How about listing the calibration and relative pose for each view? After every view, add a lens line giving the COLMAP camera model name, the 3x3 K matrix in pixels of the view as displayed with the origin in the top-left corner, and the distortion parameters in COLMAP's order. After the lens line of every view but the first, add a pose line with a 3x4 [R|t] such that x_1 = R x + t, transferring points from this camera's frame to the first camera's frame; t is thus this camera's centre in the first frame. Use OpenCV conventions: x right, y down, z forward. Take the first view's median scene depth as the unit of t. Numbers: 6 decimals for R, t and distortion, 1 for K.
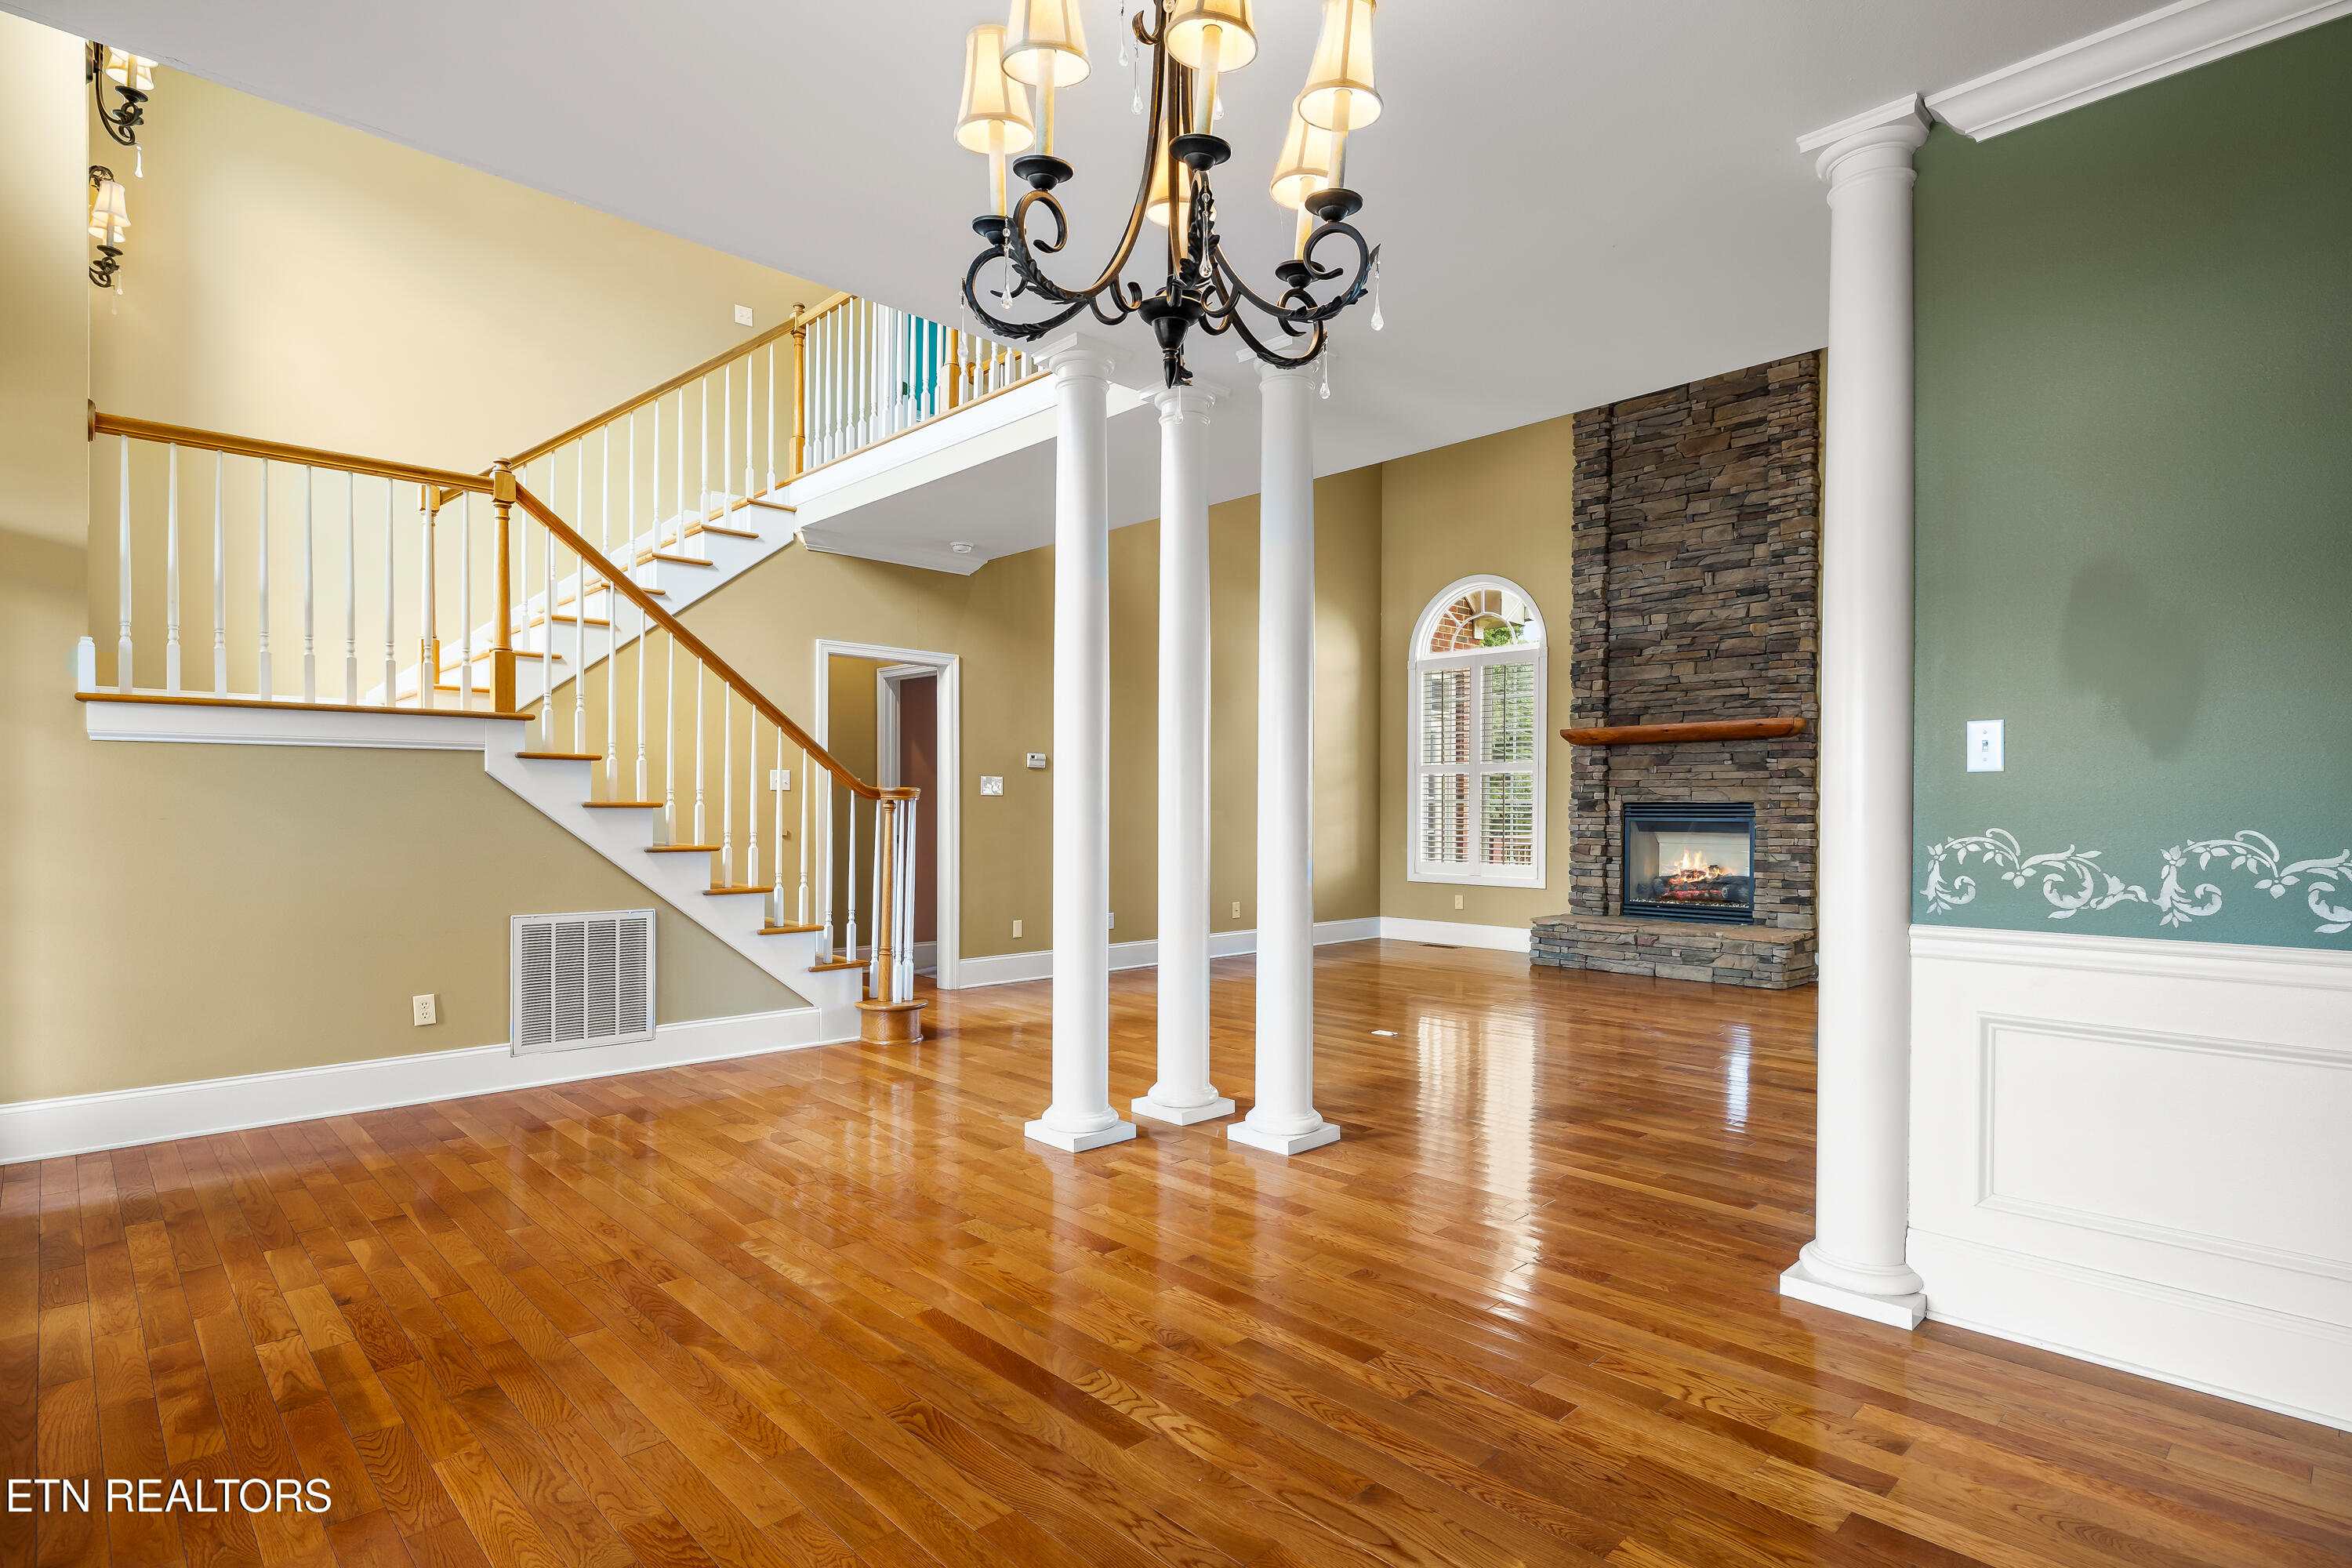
lens RADIAL K [[1185.5, 0, 1190.2], [0, 1185.5, 814.2], [0, 0, 1]] dist [0.006782, 0.000623]
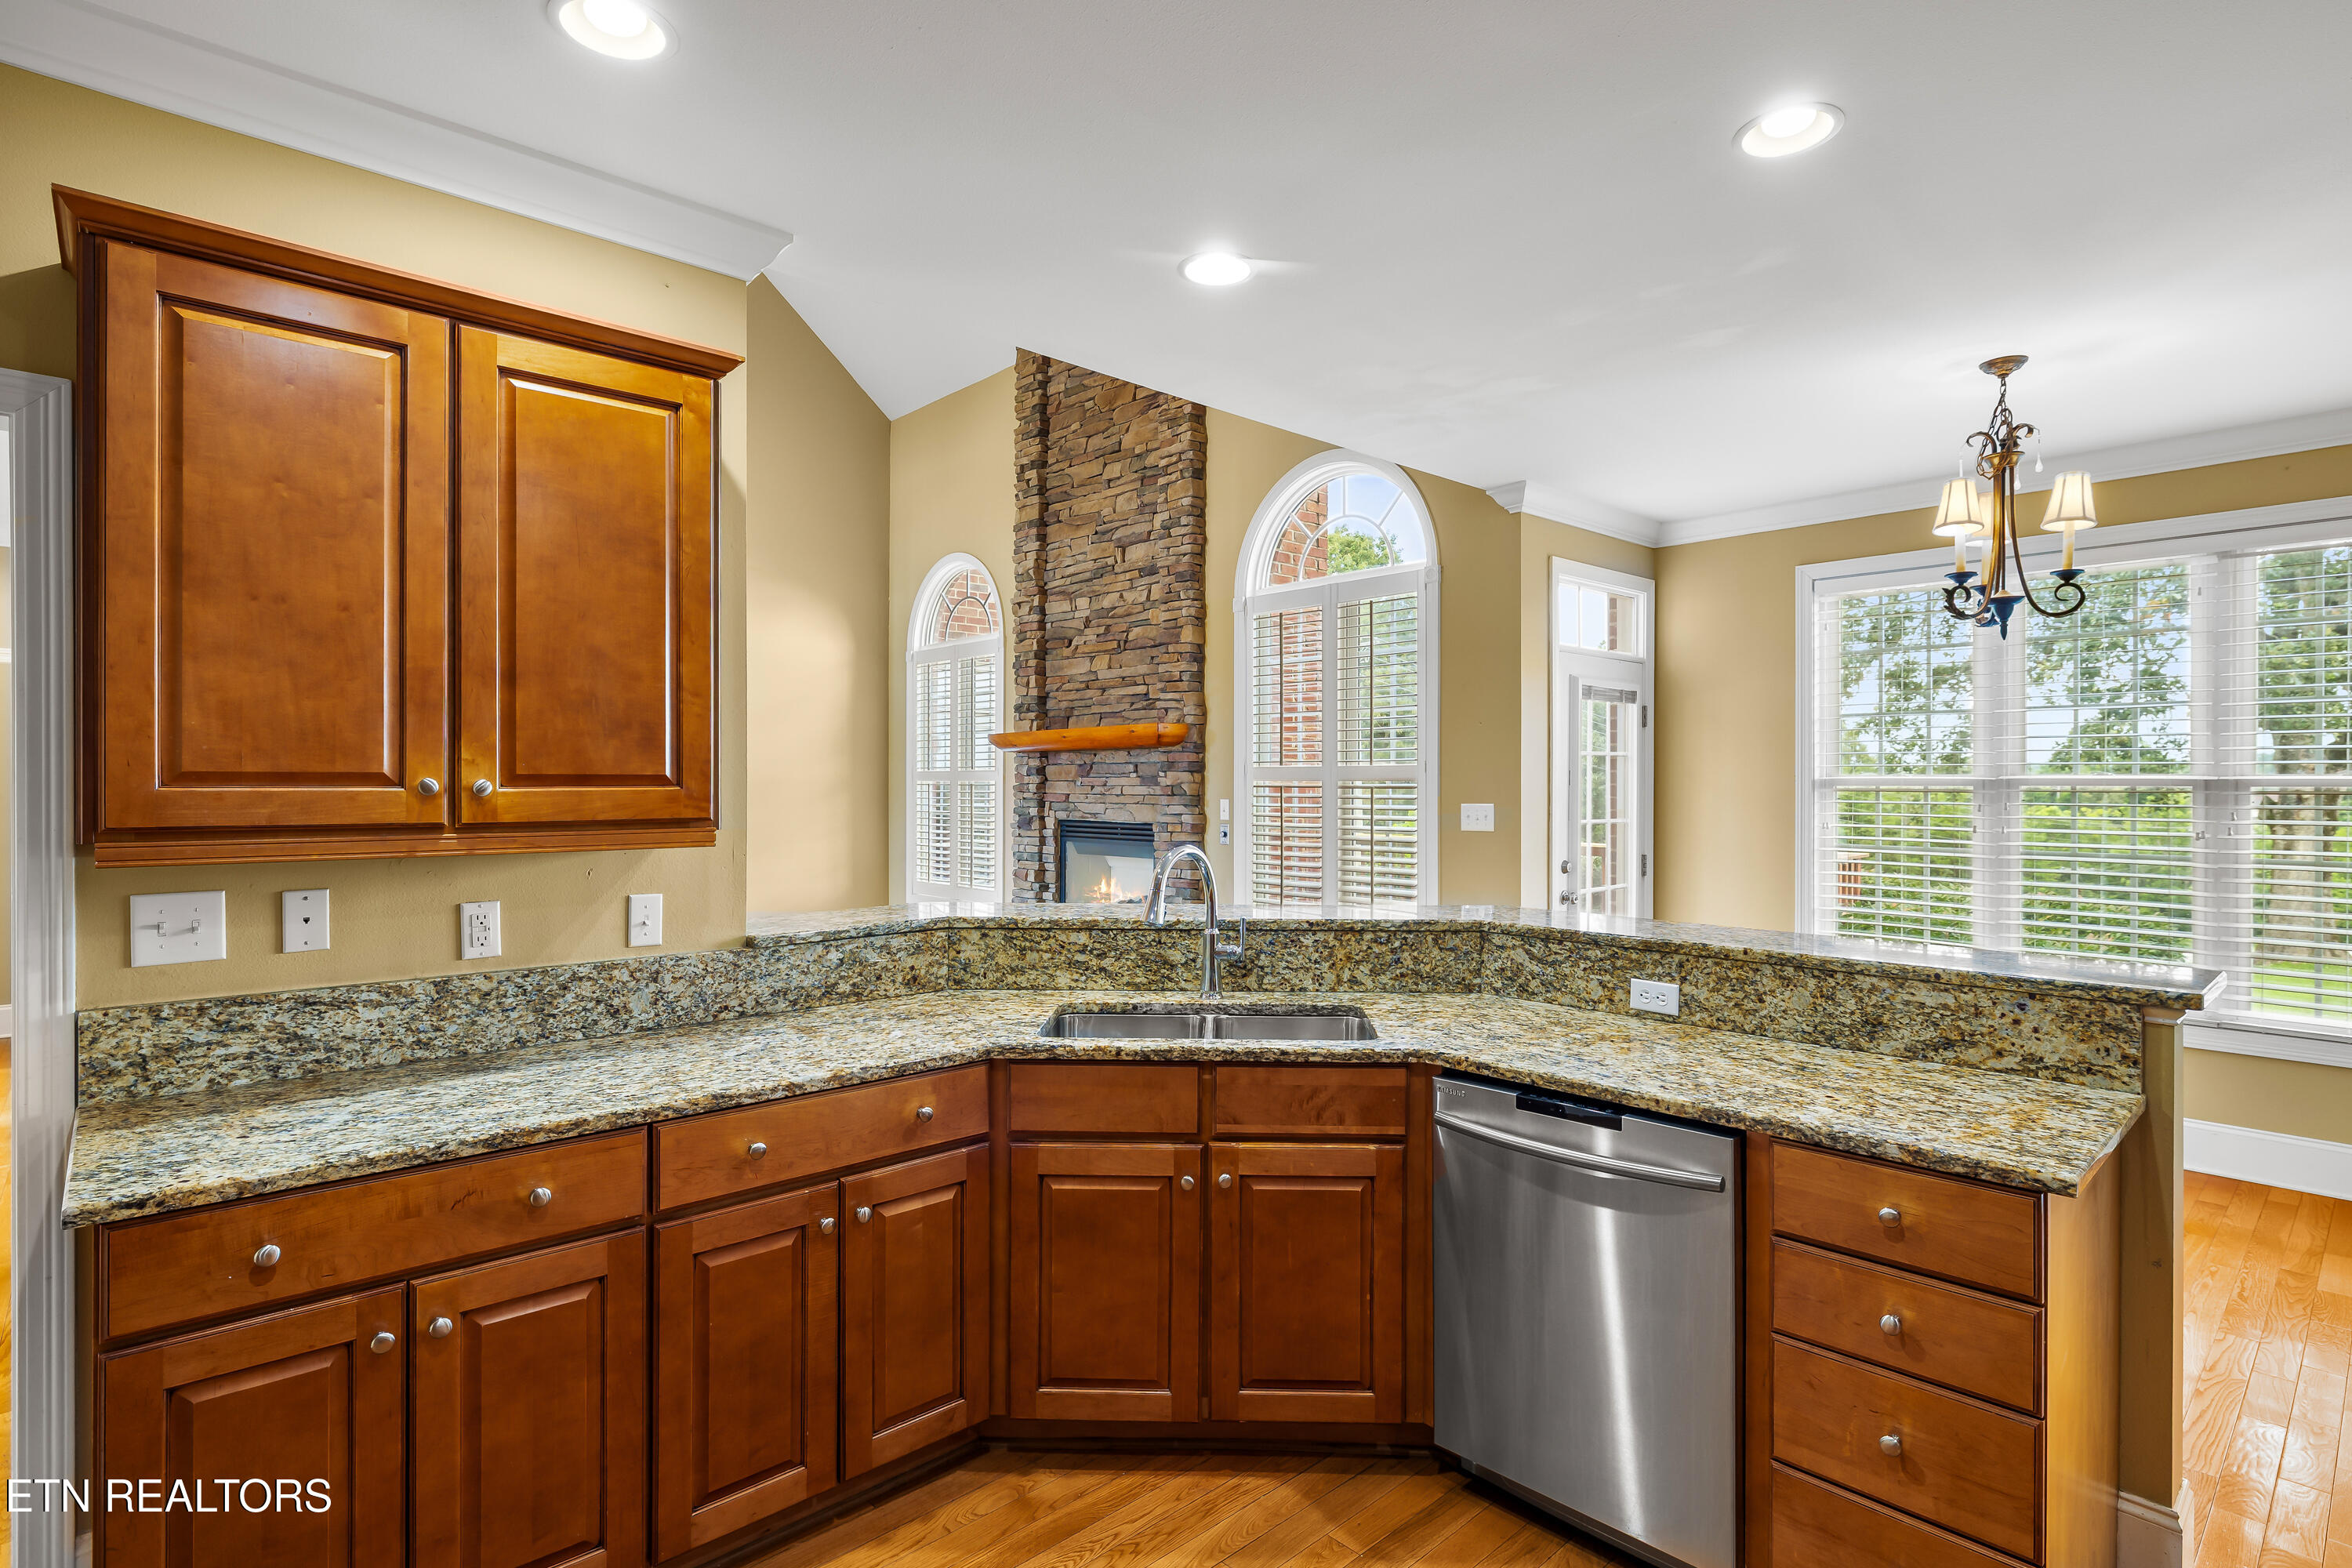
lens RADIAL K [[1138.3, 0, 1187.5], [0, 1138.3, 785.8], [0, 0, 1]] dist [-0.004877, 0.000368]
pose [[0.999640, -0.003704, -0.026569, 0.497432], [0.003665, 0.999992, -0.001515, -0.033736], [0.026574, 0.001417, 0.999646, 0.194722]]
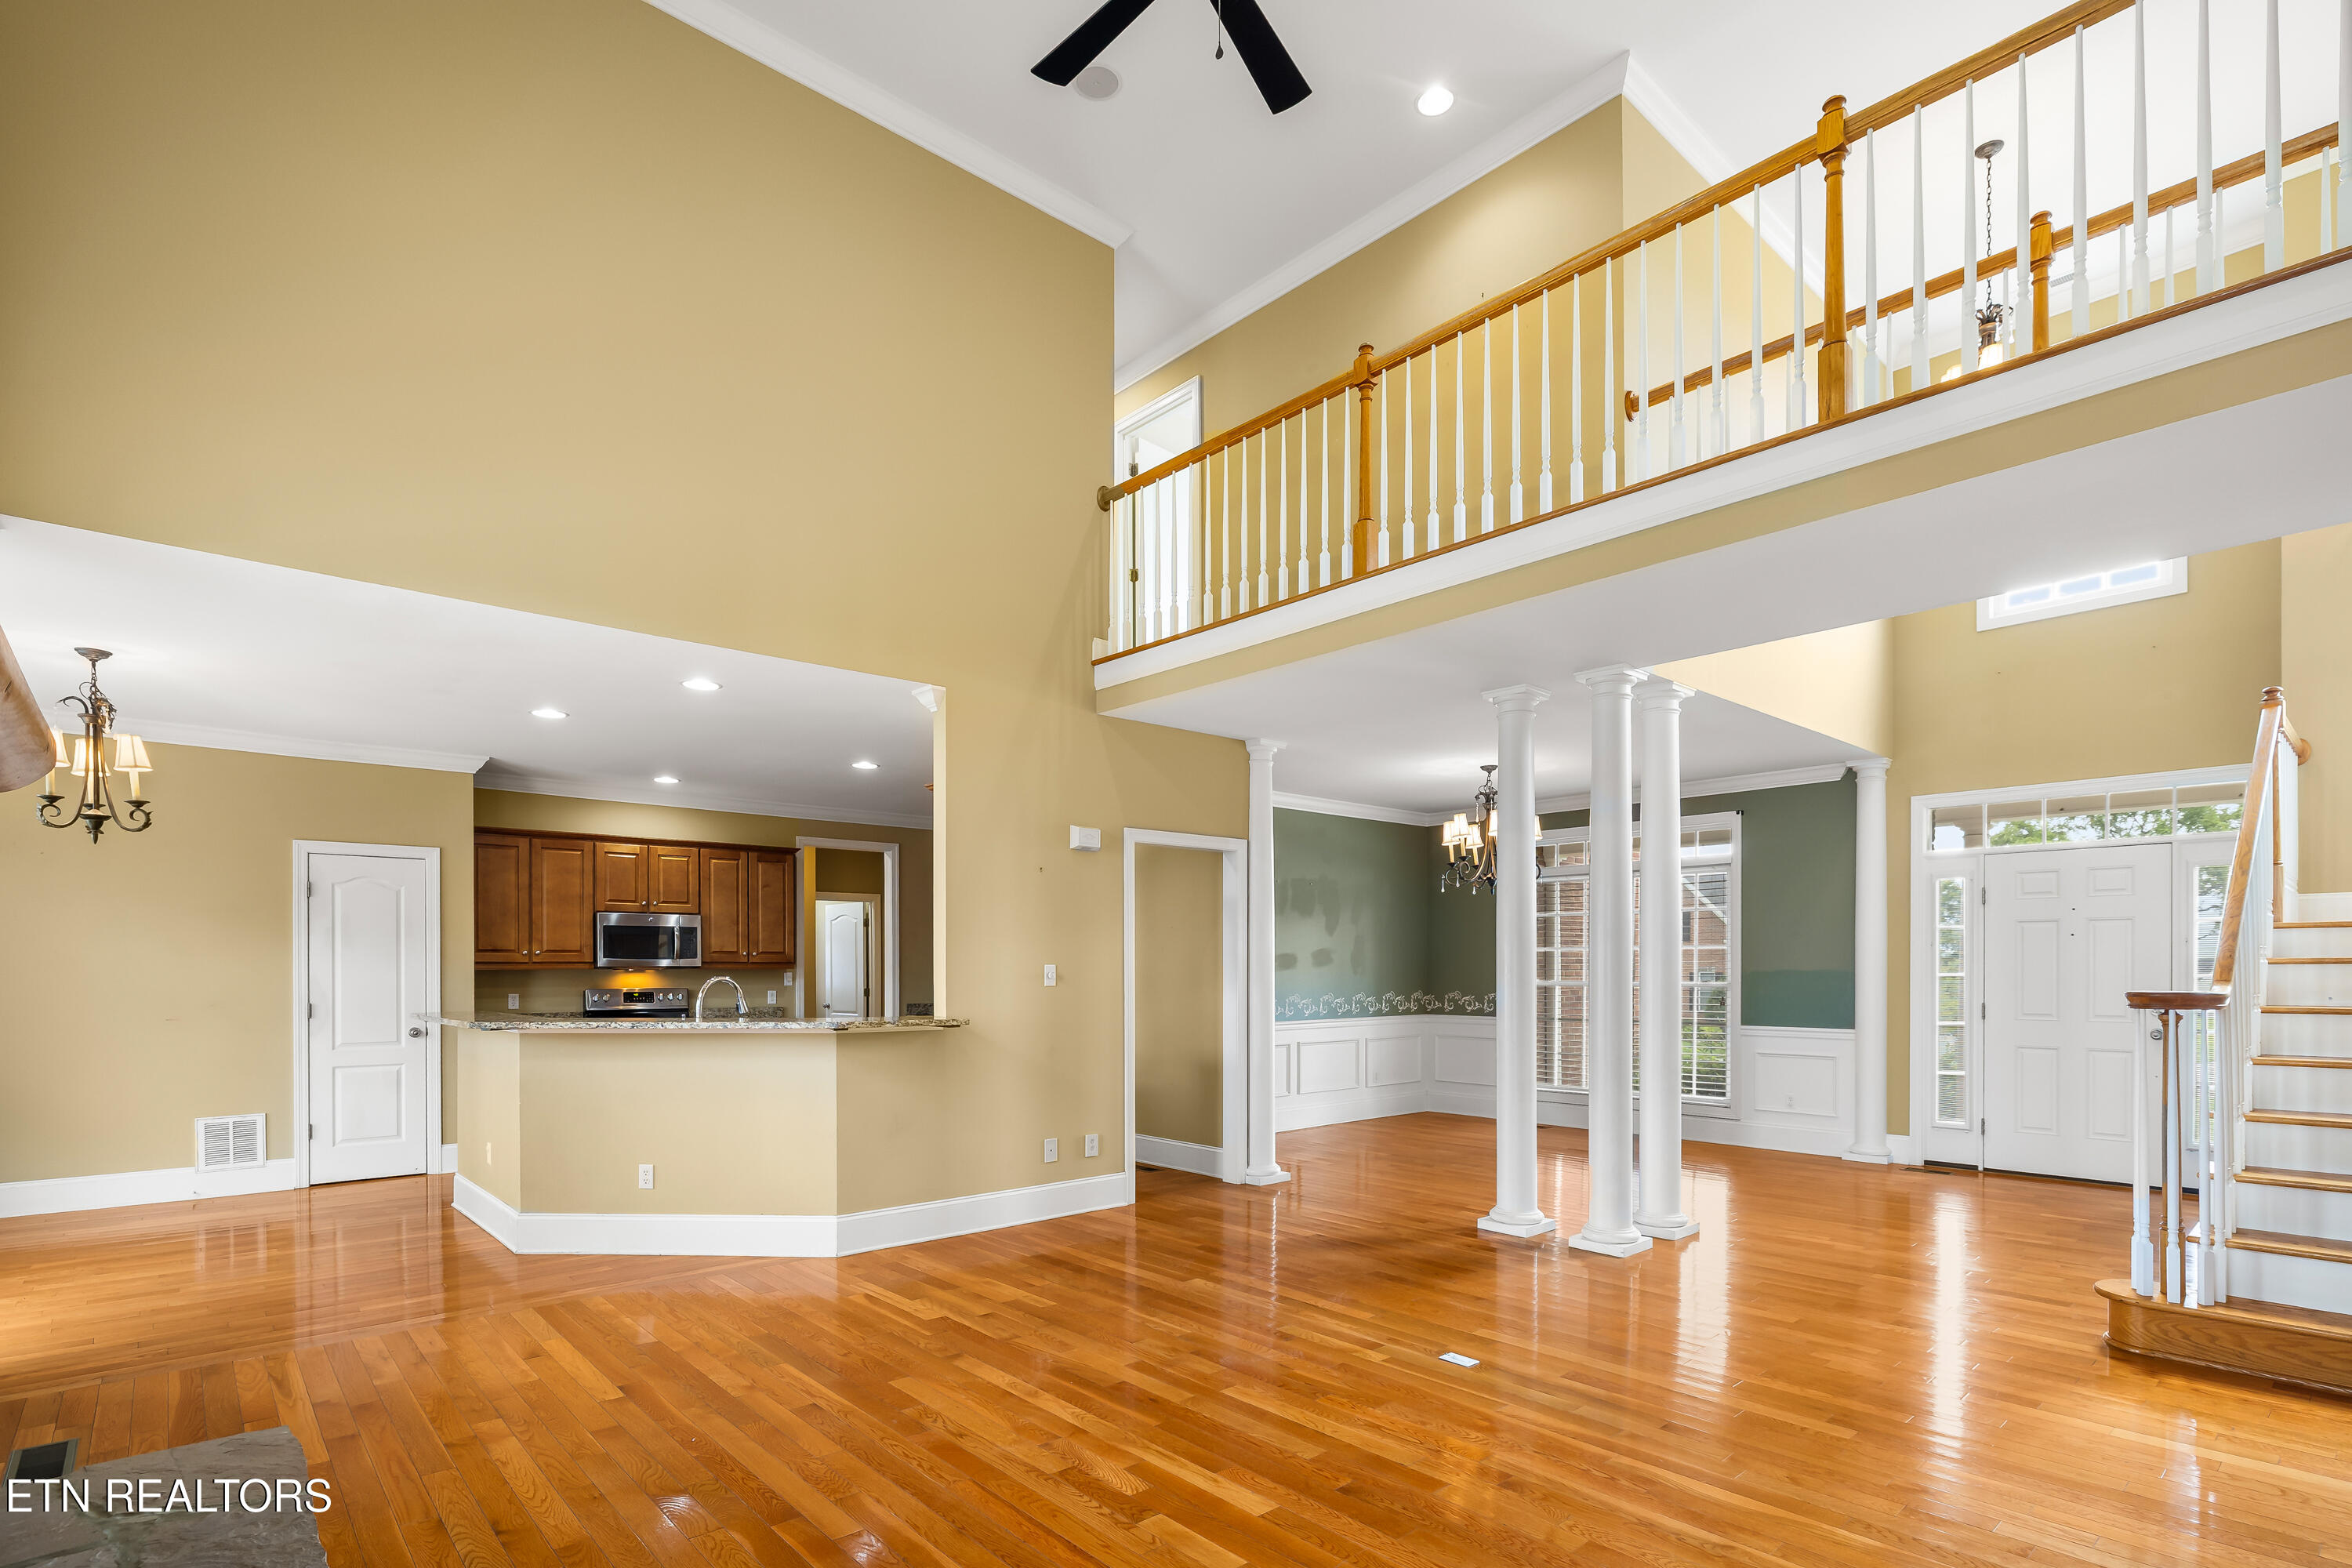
lens RADIAL K [[1137.1, 0, 1187.7], [0, 1137.1, 973.6], [0, 0, 1]] dist [0.002787, -0.000979]
pose [[-0.999332, -0.002628, 0.036450, 0.201752], [-0.002250, 0.999943, 0.010412, -0.026382], [-0.036475, 0.010323, -0.999281, 1.146679]]
